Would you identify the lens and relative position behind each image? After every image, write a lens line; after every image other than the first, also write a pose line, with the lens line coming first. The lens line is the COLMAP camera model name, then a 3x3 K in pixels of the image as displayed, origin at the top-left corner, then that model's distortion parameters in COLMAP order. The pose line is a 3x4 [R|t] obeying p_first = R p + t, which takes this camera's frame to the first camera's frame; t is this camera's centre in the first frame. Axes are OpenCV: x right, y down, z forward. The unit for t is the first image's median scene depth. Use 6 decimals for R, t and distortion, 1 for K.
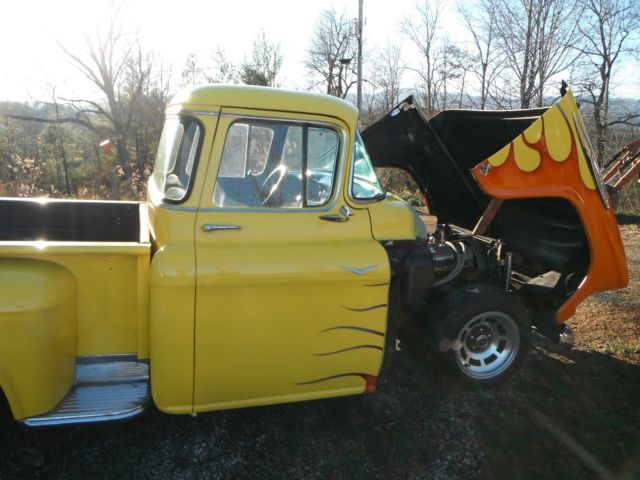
lens RADIAL K [[487.0, 0, 314.4], [0, 487.0, 246.1], [0, 0, 1]] dist [-0.042026, 0.004489]
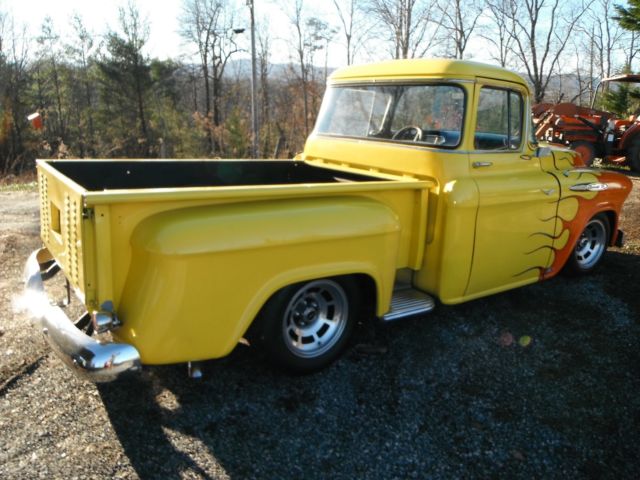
lens RADIAL K [[487.0, 0, 323.0], [0, 487.0, 239.6], [0, 0, 1]] dist [-0.042026, 0.004489]
pose [[0.952699, -0.092951, 0.289353, -0.101103], [0.080194, 0.995224, 0.055664, 0.005924], [-0.293145, -0.029827, 0.955603, -0.018655]]
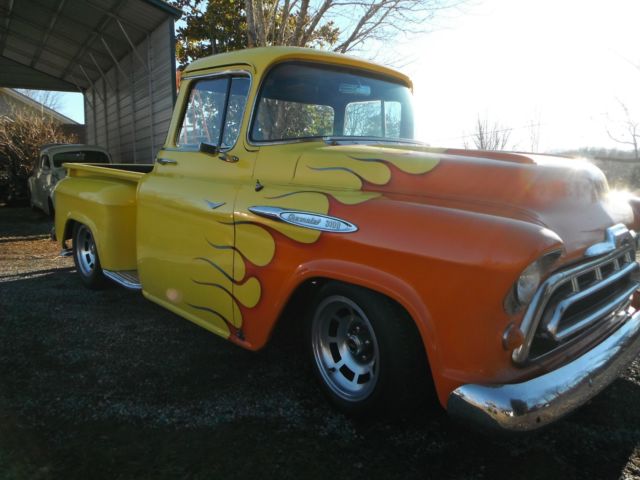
lens RADIAL K [[487.0, 0, 316.3], [0, 487.0, 239.9], [0, 0, 1]] dist [-0.042026, 0.004489]
pose [[0.449100, 0.111021, -0.886557, 0.114204], [-0.202413, 0.979095, 0.020074, 0.005949], [0.870252, 0.170435, 0.462183, 0.075703]]
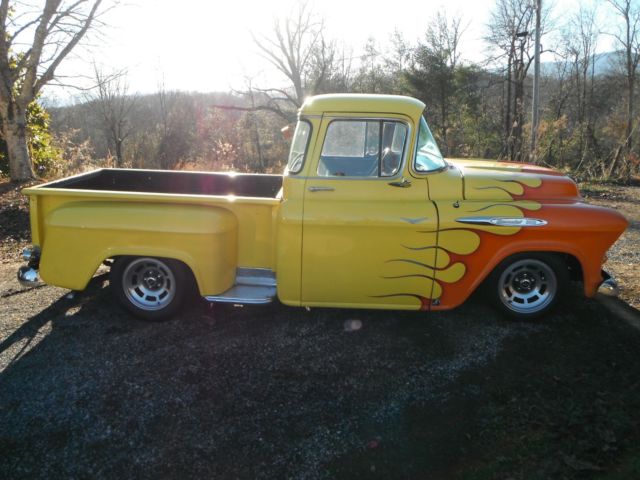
lens RADIAL K [[487.0, 0, 315.7], [0, 487.0, 233.8], [0, 0, 1]] dist [-0.042026, 0.004489]
pose [[0.935283, 0.039477, -0.351693, 0.034120], [-0.033371, 0.999169, 0.023410, 0.006790], [0.352324, -0.010158, 0.935823, -0.046718]]
